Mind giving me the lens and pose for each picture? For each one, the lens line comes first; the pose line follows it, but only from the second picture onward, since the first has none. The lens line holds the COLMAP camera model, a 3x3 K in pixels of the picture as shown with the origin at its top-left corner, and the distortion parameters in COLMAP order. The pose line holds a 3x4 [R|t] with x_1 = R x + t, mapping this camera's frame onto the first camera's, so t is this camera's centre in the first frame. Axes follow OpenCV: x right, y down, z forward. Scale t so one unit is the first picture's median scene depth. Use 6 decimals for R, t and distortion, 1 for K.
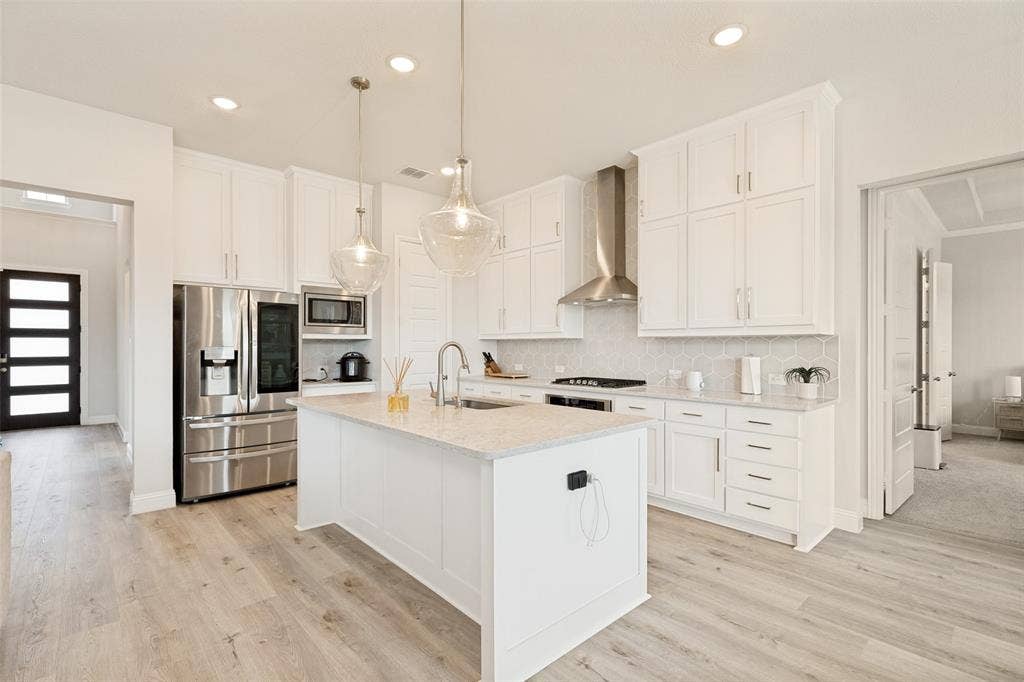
lens RADIAL K [[464.1, 0, 510.9], [0, 464.1, 344.3], [0, 0, 1]] dist [-0.000035, 0.000386]
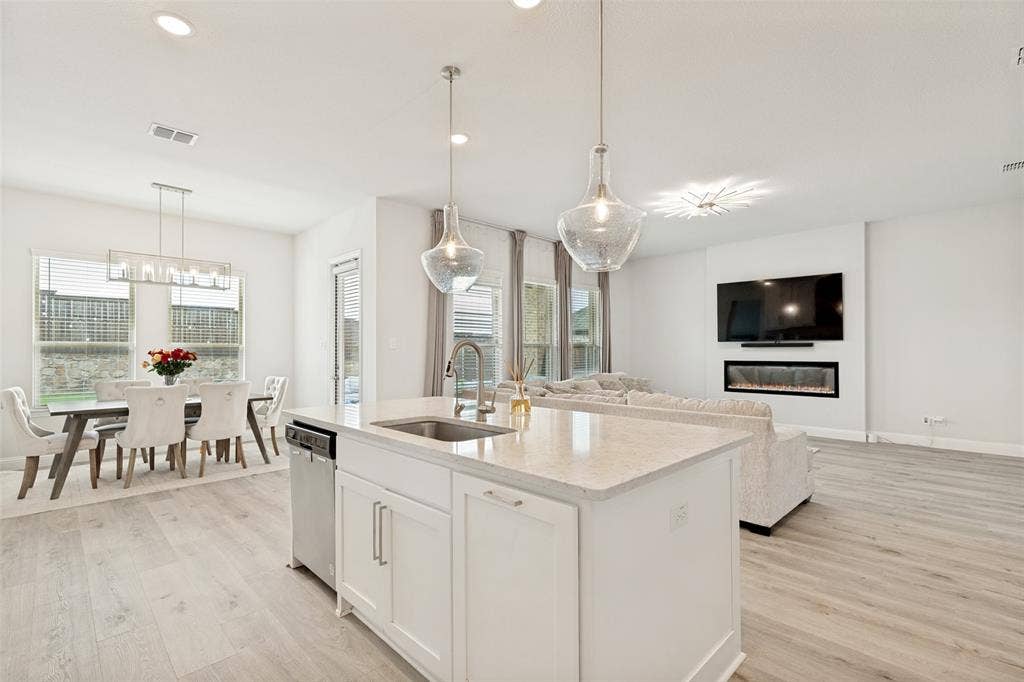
lens RADIAL K [[464.1, 0, 510.9], [0, 464.1, 344.3], [0, 0, 1]] dist [-0.000035, 0.000386]
pose [[-0.998797, 0.002176, -0.048993, -0.115538], [0.002782, 0.999920, -0.012313, 0.006783], [0.048962, -0.012435, -0.998723, 1.296004]]
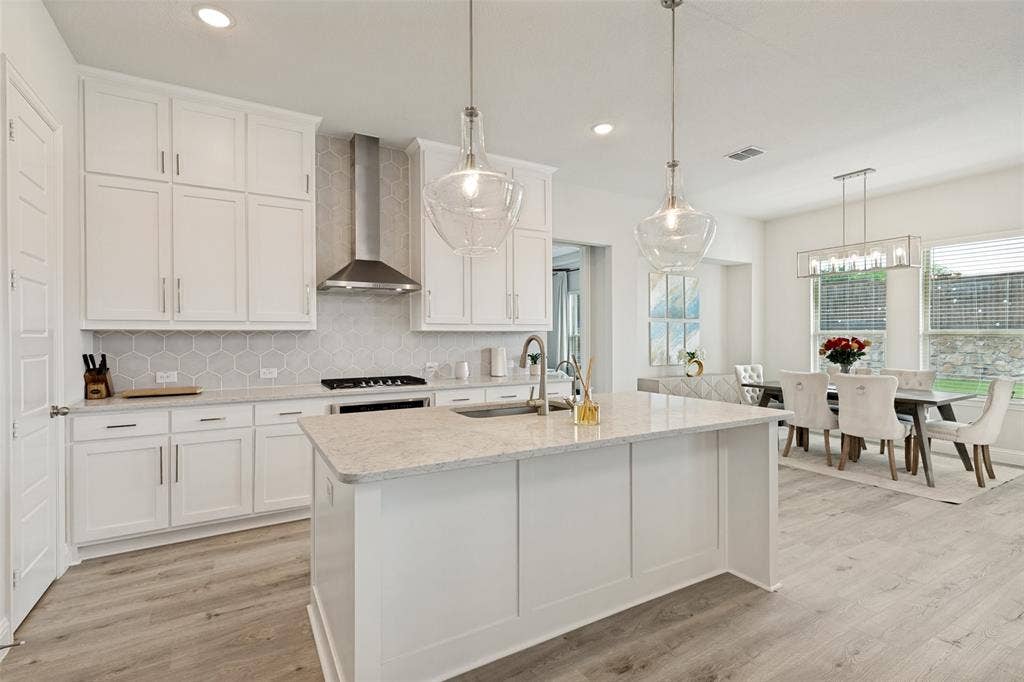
lens RADIAL K [[477.1, 0, 513.2], [0, 477.1, 338.7], [0, 0, 1]] dist [0.007334, 0.000145]
pose [[0.208568, 0.001682, 0.978007, -0.692391], [0.003088, 0.999992, -0.002378, 0.005138], [-0.978003, 0.003517, 0.208561, 0.631639]]
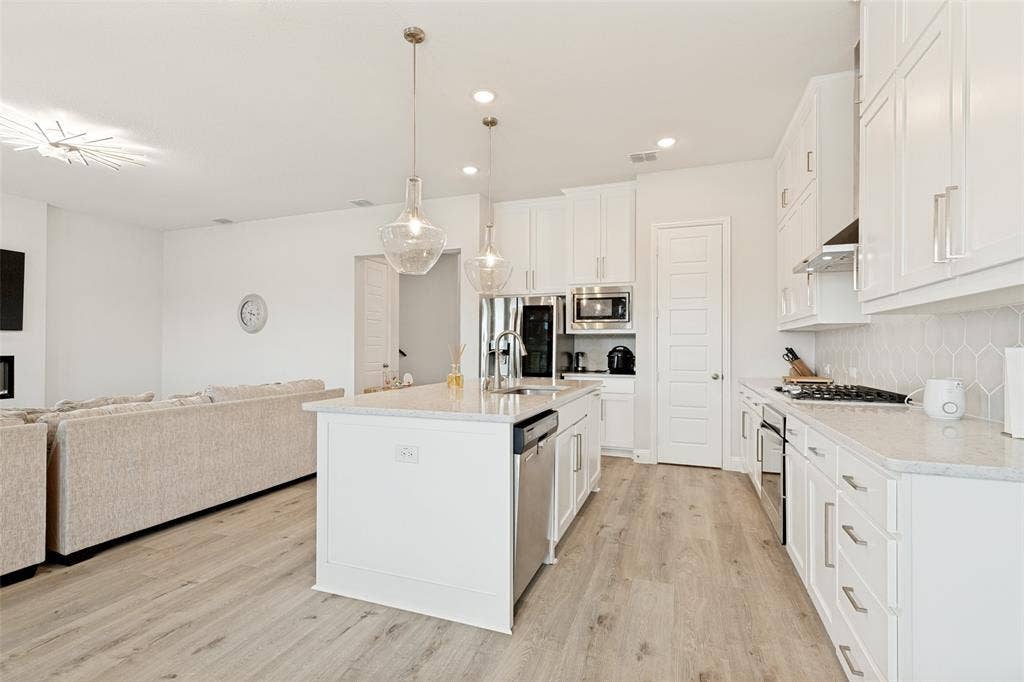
lens RADIAL K [[477.1, 0, 513.2], [0, 477.1, 338.7], [0, 0, 1]] dist [0.007334, 0.000145]
pose [[0.465329, -0.016524, -0.884984, 0.627059], [-0.001200, 0.999813, -0.019299, 0.027114], [0.885137, 0.010042, 0.465222, 0.364146]]
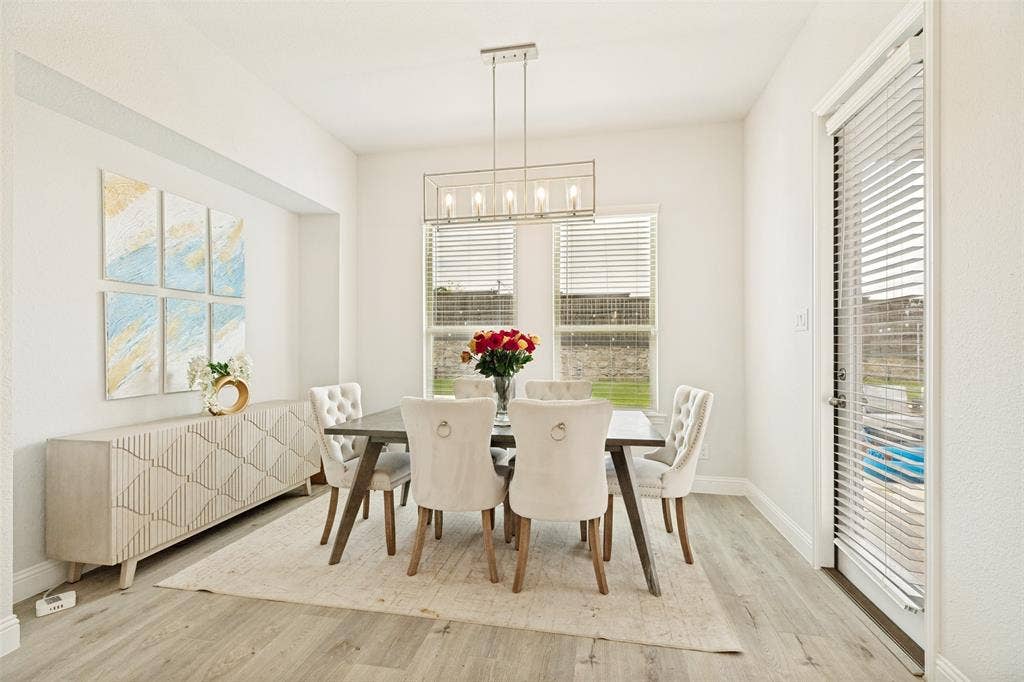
lens RADIAL K [[464.1, 0, 510.9], [0, 464.1, 344.3], [0, 0, 1]] dist [-0.000035, 0.000386]
pose [[-0.587218, 0.009776, 0.809370, 0.146389], [0.006196, 0.999952, -0.007583, 0.027165], [-0.809405, 0.000562, -0.587250, 0.437662]]
